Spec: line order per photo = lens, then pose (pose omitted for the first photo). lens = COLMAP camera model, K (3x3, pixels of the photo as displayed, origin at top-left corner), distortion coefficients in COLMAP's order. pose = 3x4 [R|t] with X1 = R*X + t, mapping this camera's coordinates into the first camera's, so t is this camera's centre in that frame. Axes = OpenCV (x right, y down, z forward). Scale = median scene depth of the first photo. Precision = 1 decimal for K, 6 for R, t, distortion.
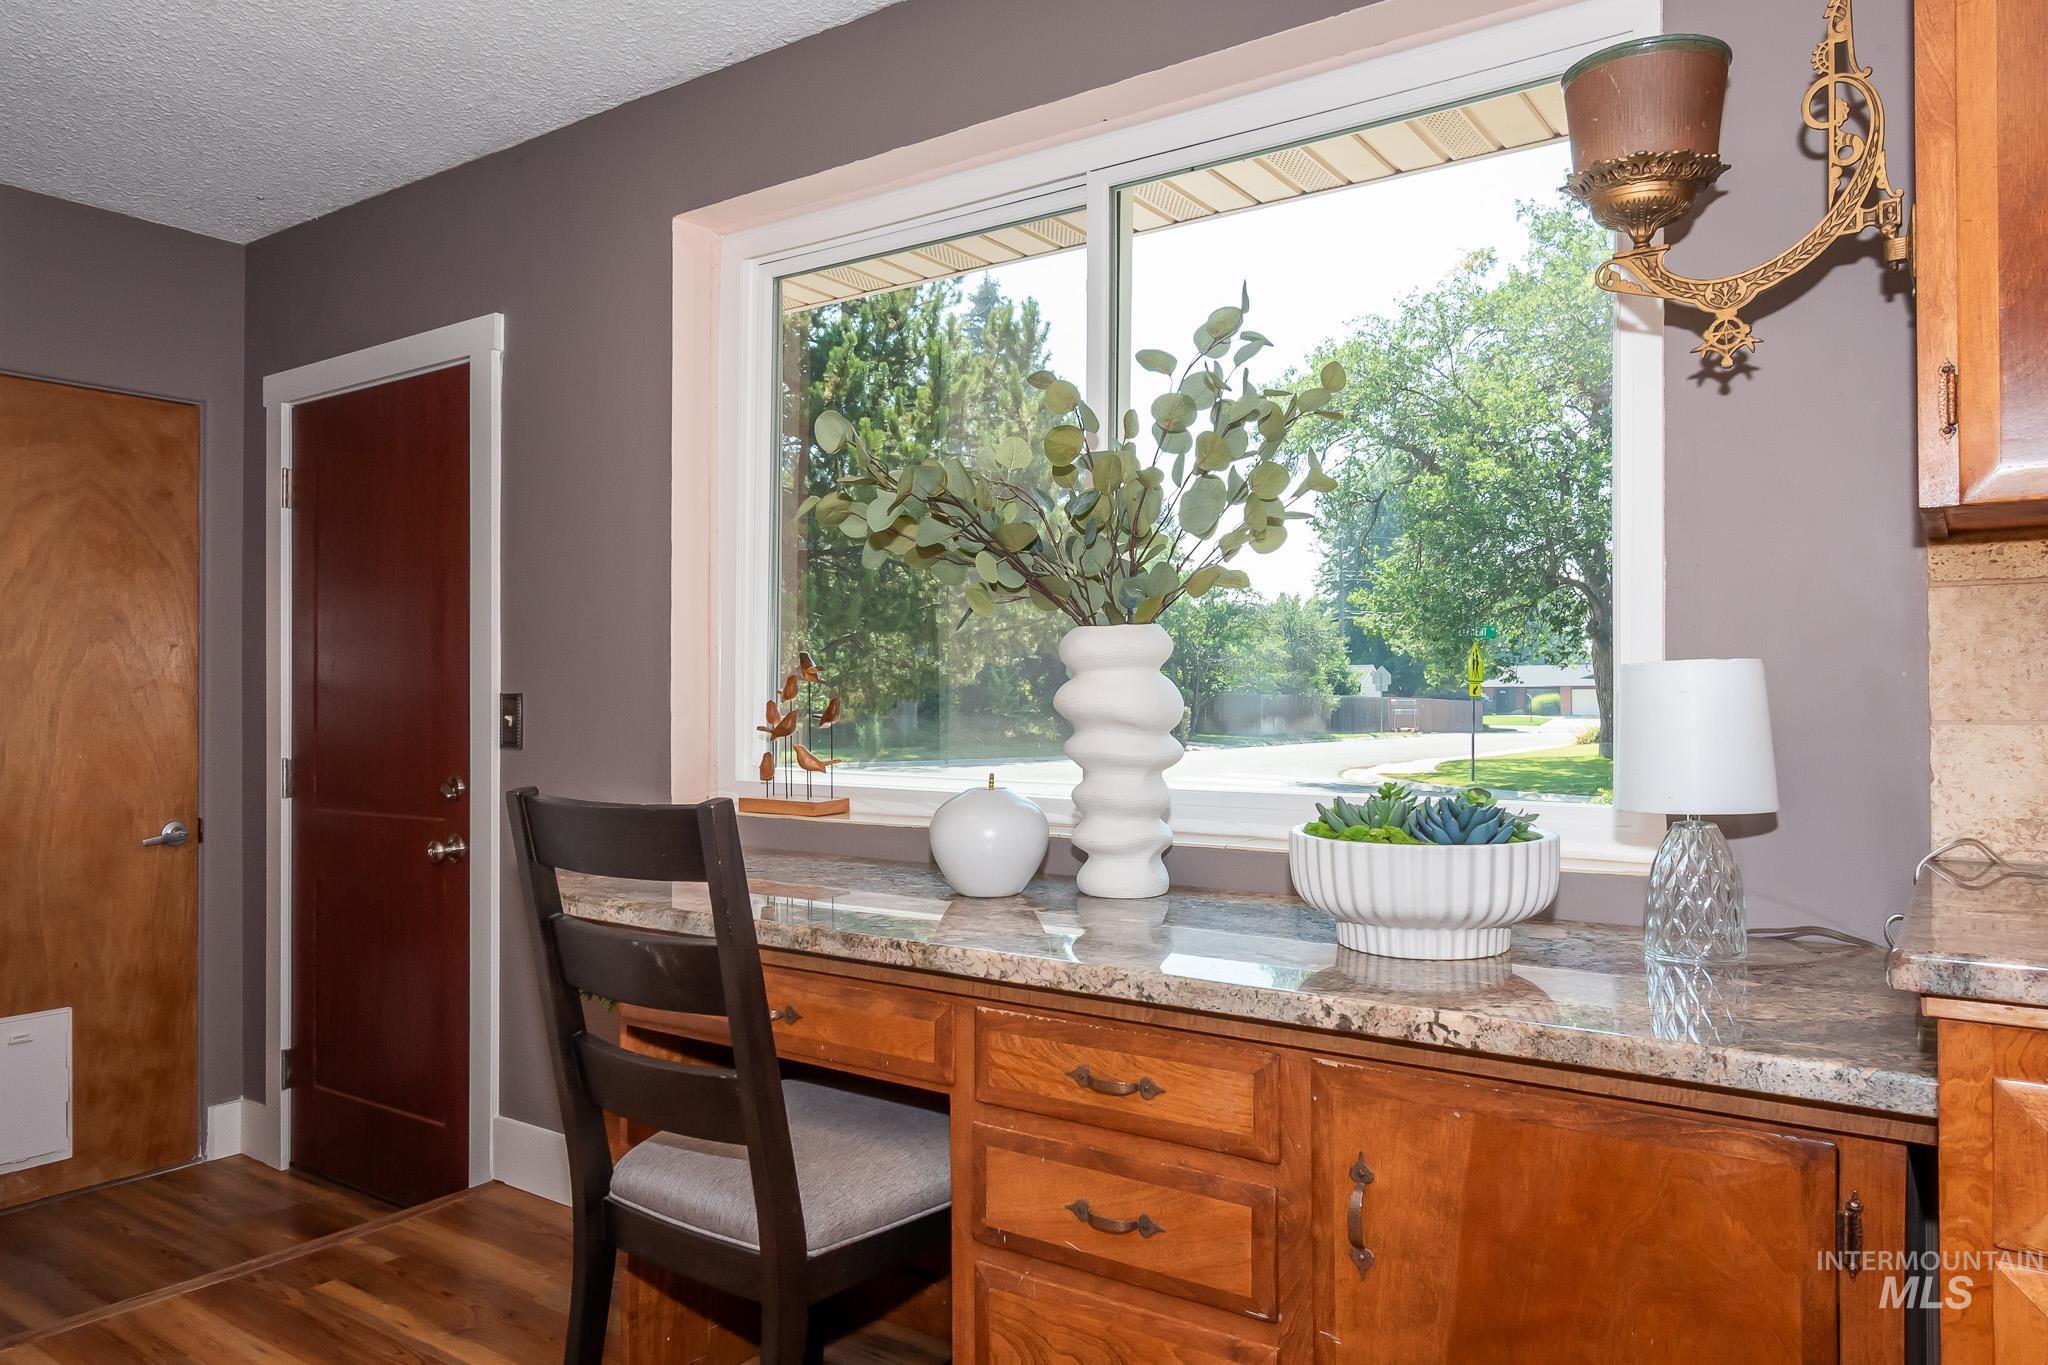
lens RADIAL K [[1387.3, 0, 1024.0], [0, 1387.3, 682.5], [0, 0, 1]] dist [-0.000300, 0.000172]
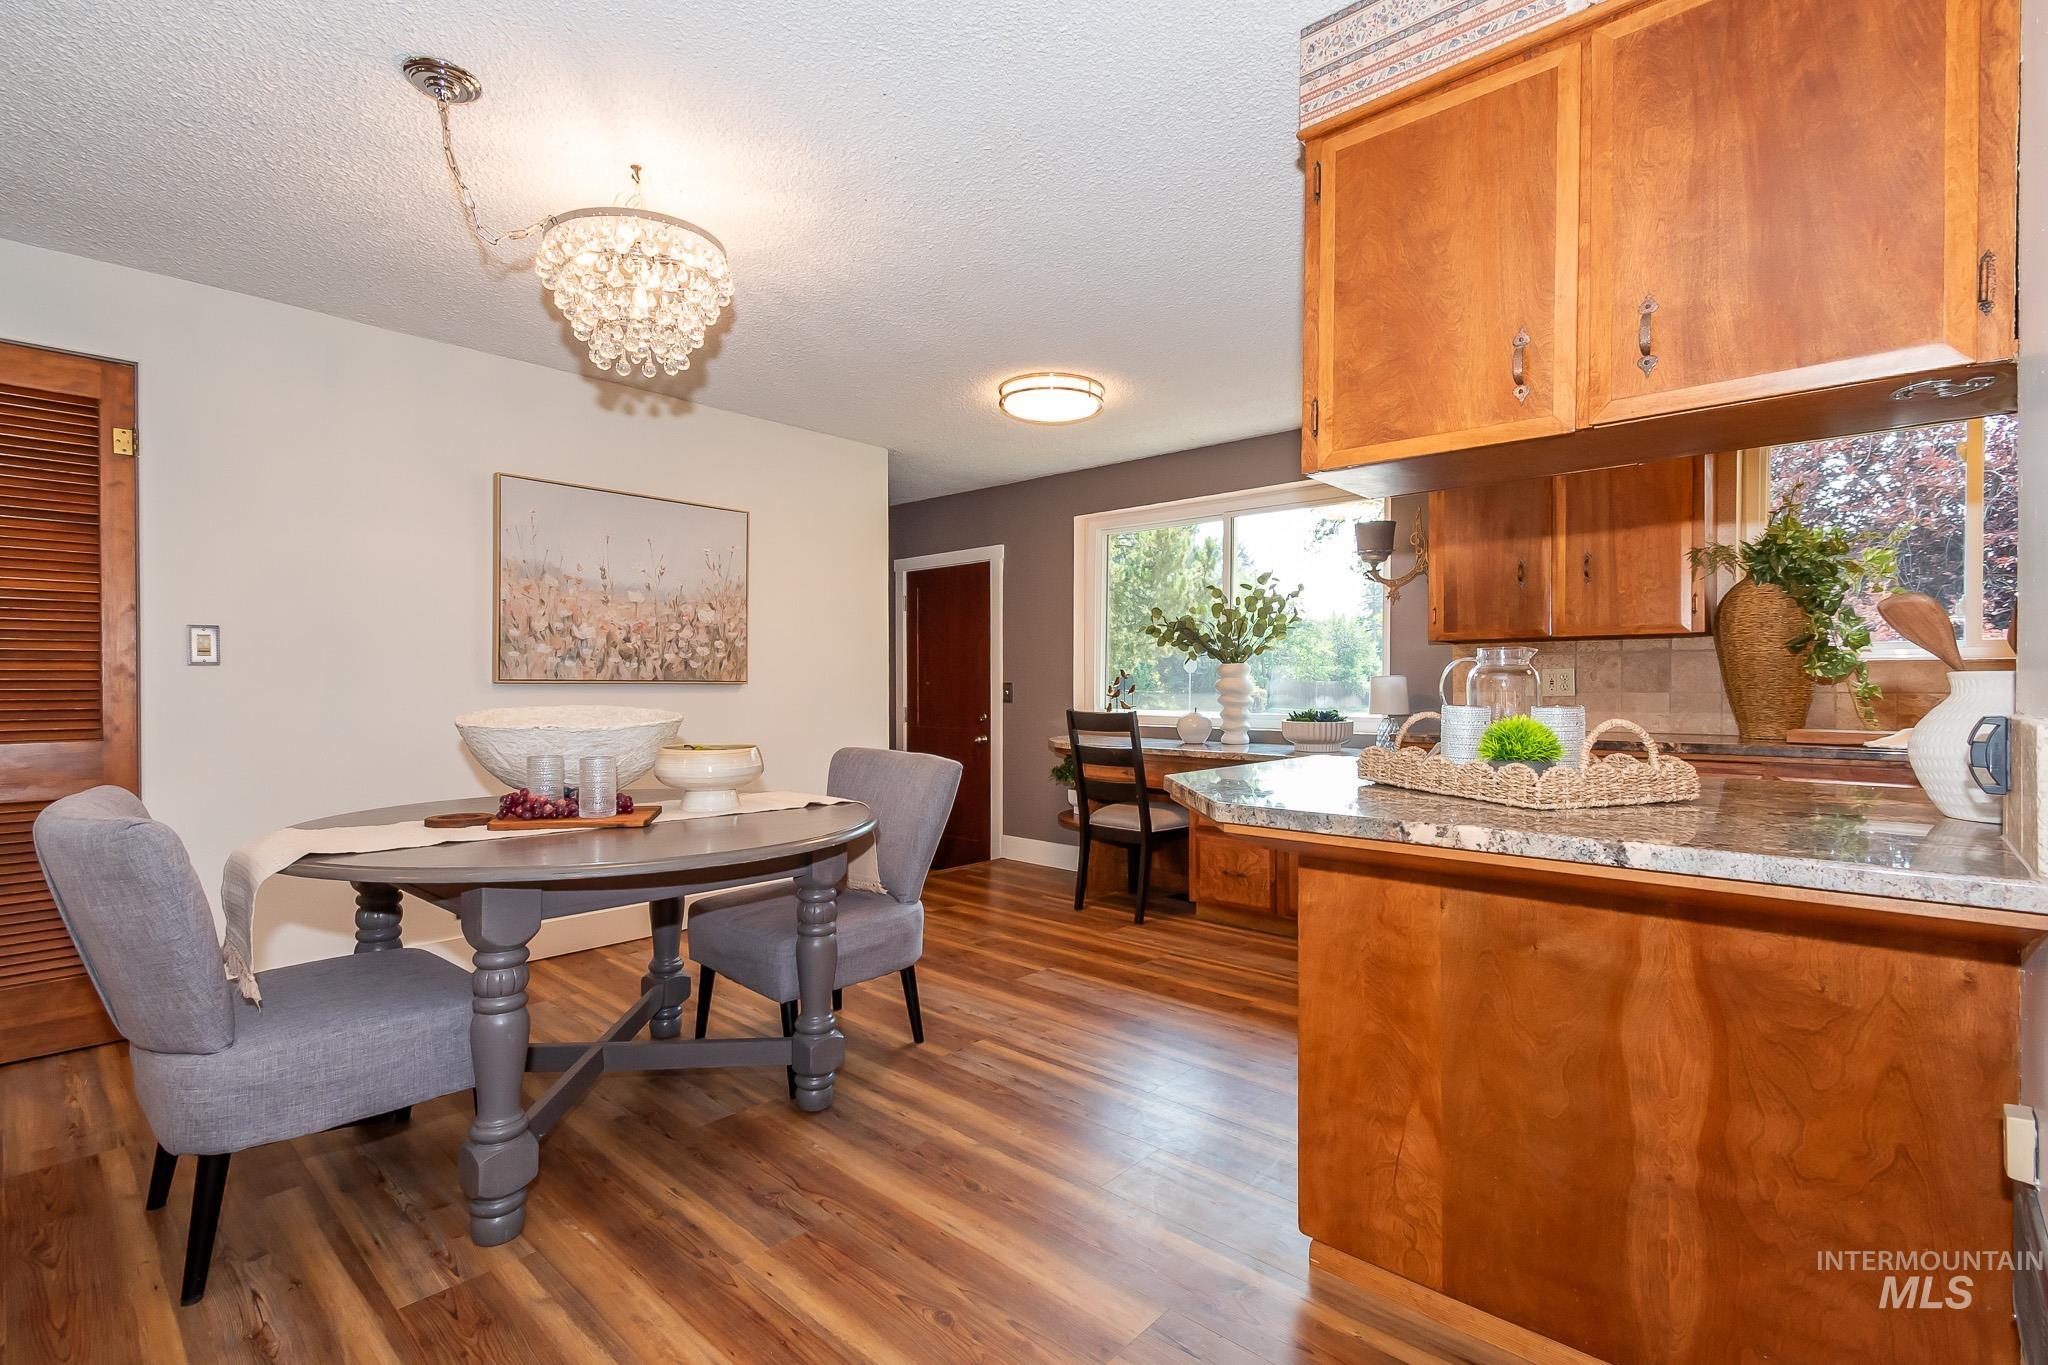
lens RADIAL K [[957.5, 0, 1024.0], [0, 957.5, 682.5], [0, 0, 1]] dist [0.000682, -0.000718]
pose [[0.991537, 0.001605, -0.129817, -0.097355], [-0.000218, 0.999943, 0.010701, -0.013521], [0.129827, -0.010582, 0.991480, -0.981879]]
